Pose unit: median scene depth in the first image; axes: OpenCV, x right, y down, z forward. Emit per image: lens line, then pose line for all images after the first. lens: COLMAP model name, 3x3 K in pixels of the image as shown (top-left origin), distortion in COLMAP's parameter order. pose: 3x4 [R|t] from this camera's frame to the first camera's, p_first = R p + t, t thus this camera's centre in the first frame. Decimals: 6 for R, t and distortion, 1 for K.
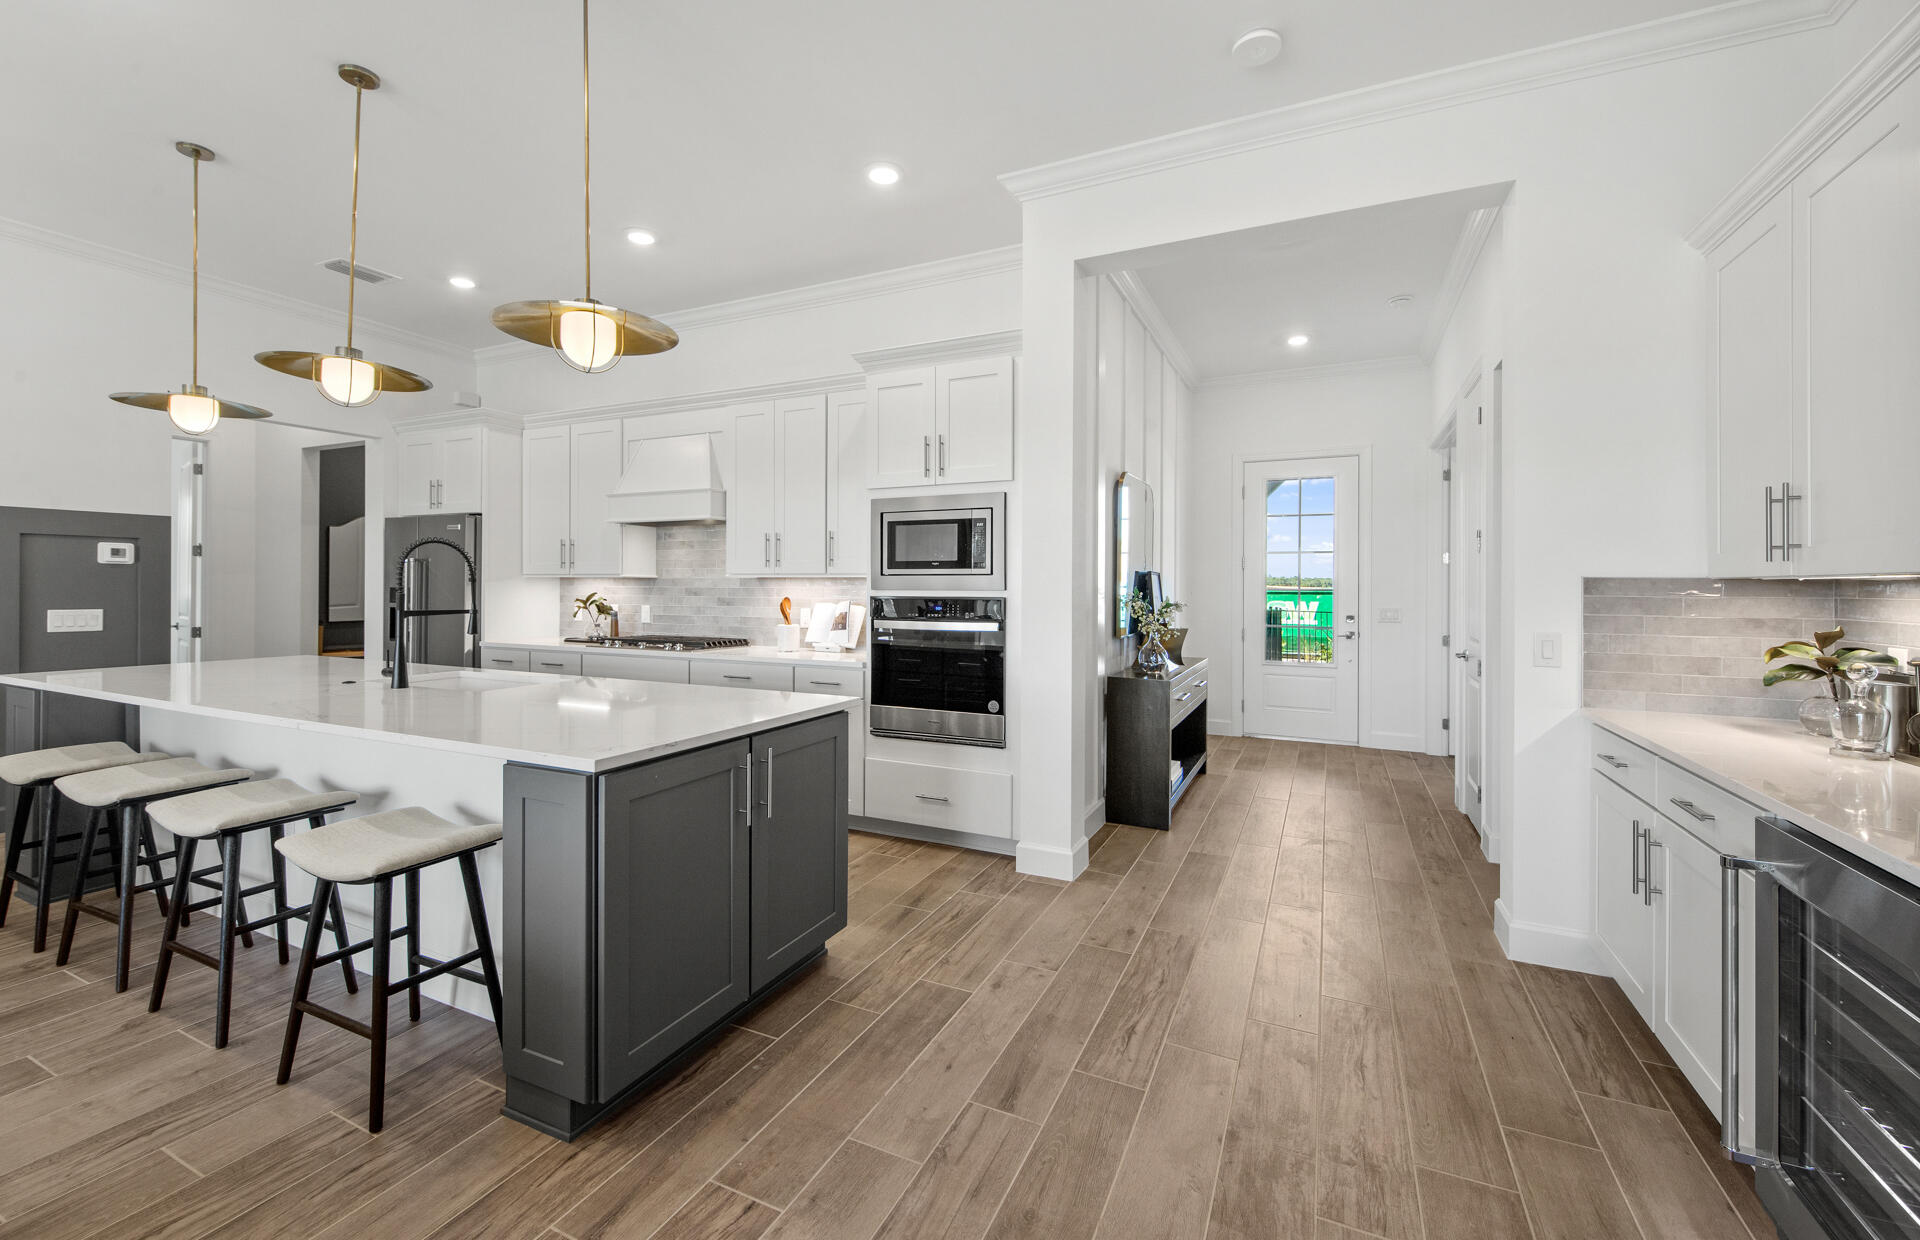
lens RADIAL K [[791.2, 0, 939.2], [0, 791.2, 582.5], [0, 0, 1]] dist [-0.000850, -0.000623]
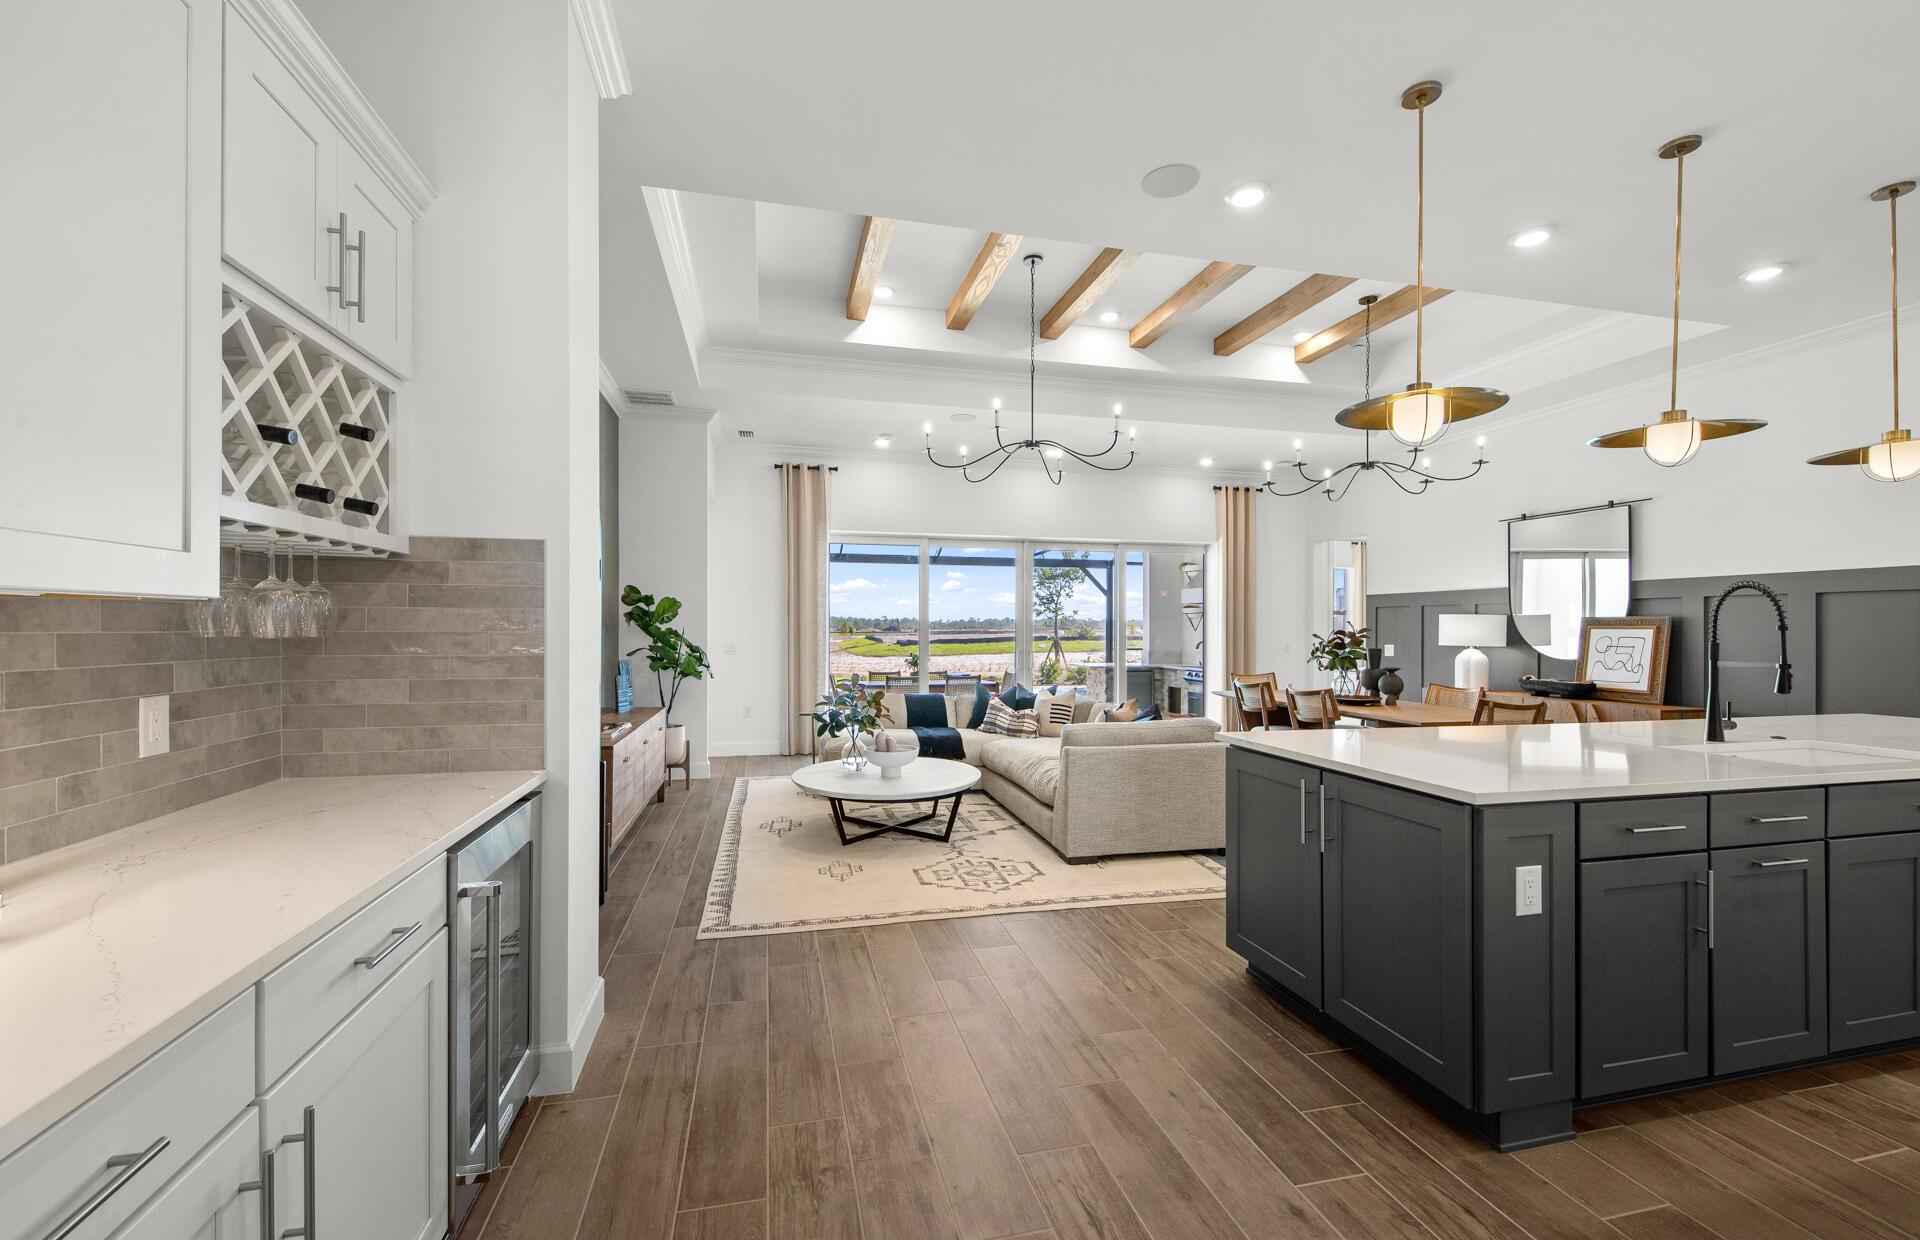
lens RADIAL K [[788.0, 0, 957.2], [0, 788.0, 634.1], [0, 0, 1]] dist [0.000580, -0.000151]
pose [[-0.769741, -0.005450, -0.638333, 0.476675], [-0.007554, 0.999971, 0.000571, 0.007922], [0.638312, 0.005261, -0.769760, 0.864128]]
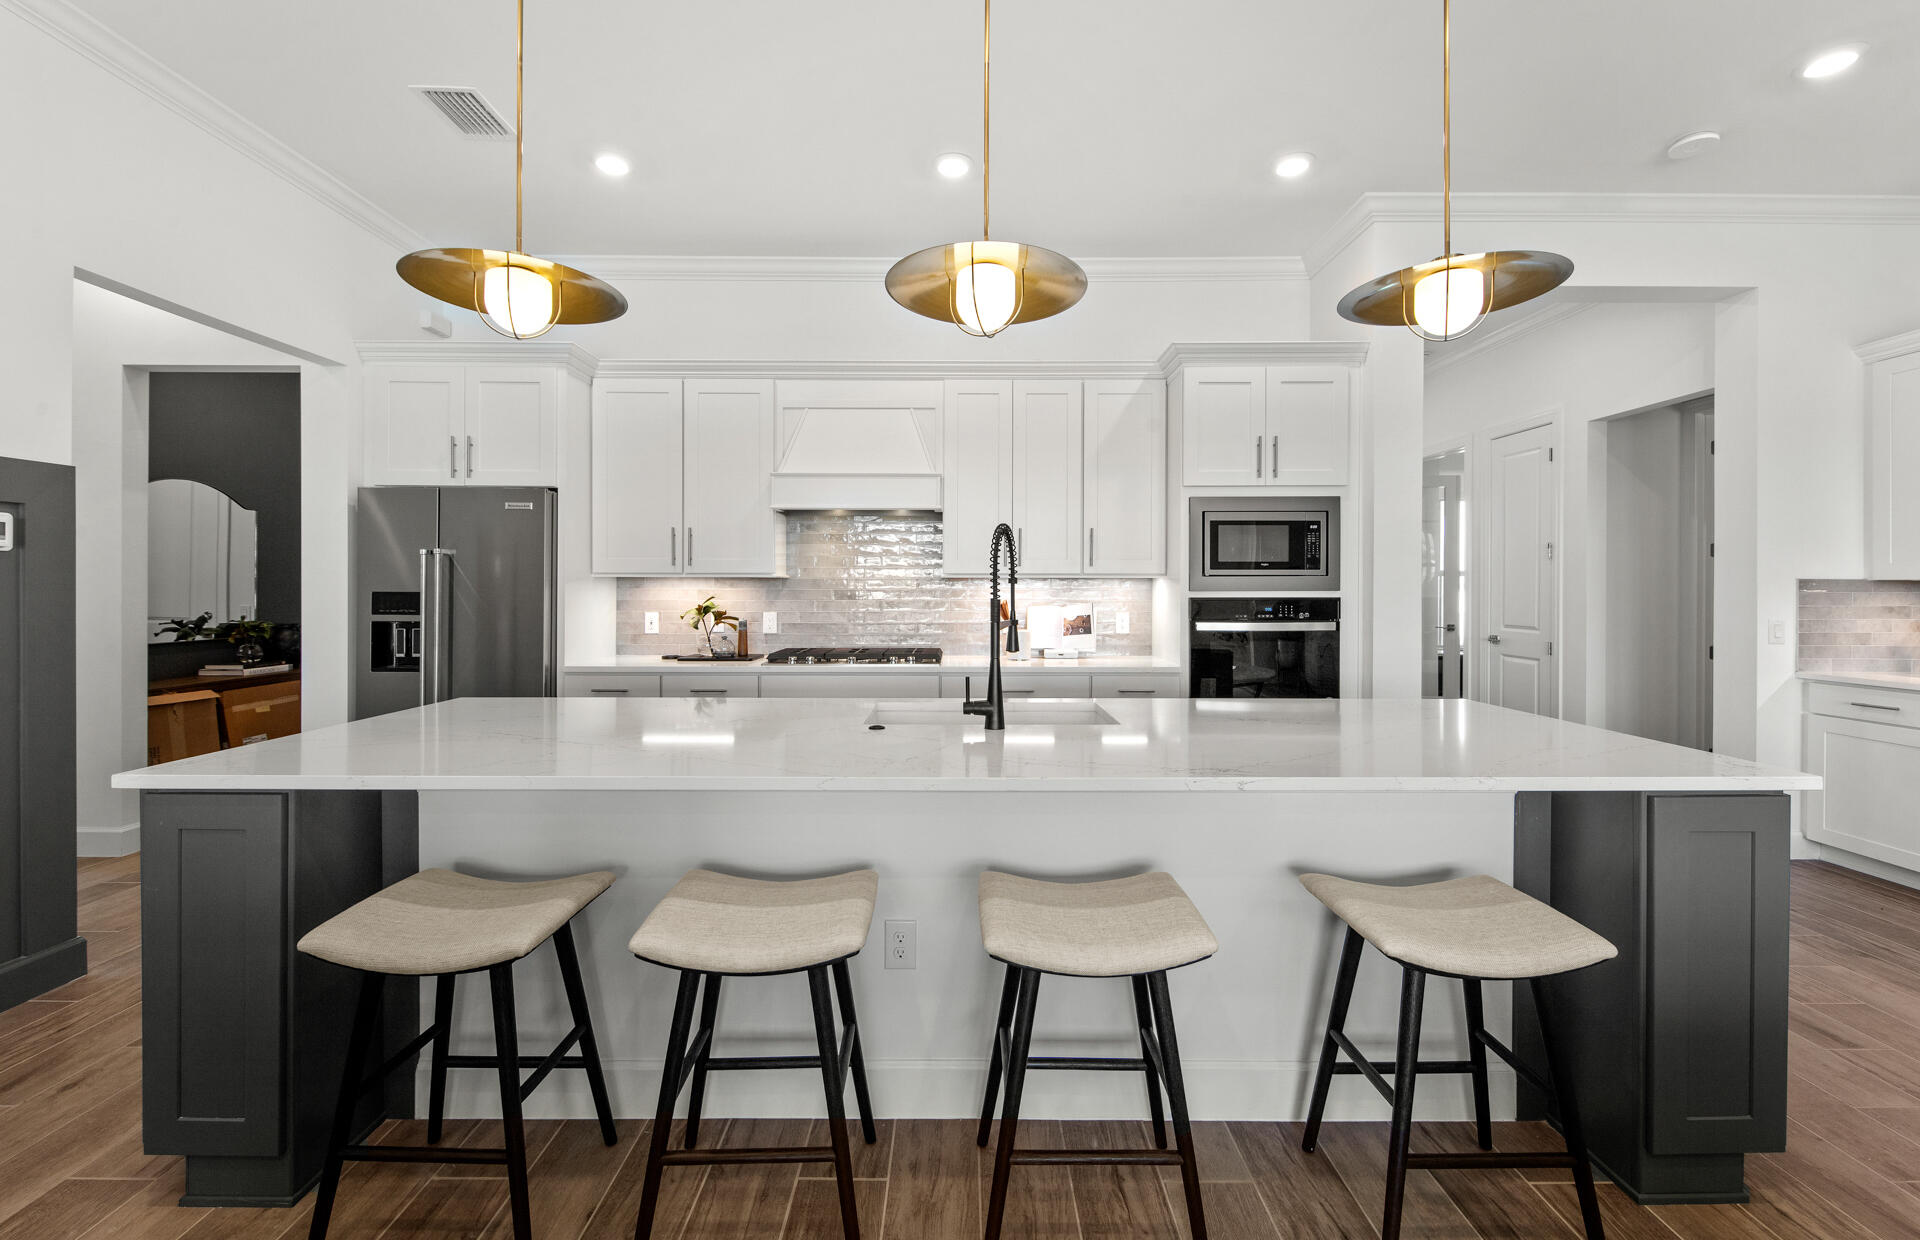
lens RADIAL K [[778.4, 0, 953.9], [0, 778.4, 587.8], [0, 0, 1]] dist [0.010458, -0.005914]
pose [[0.898779, -0.003594, 0.438388, -0.770124], [0.001391, 0.999985, 0.005348, -0.000049], [-0.438401, -0.004197, 0.898770, 0.277662]]
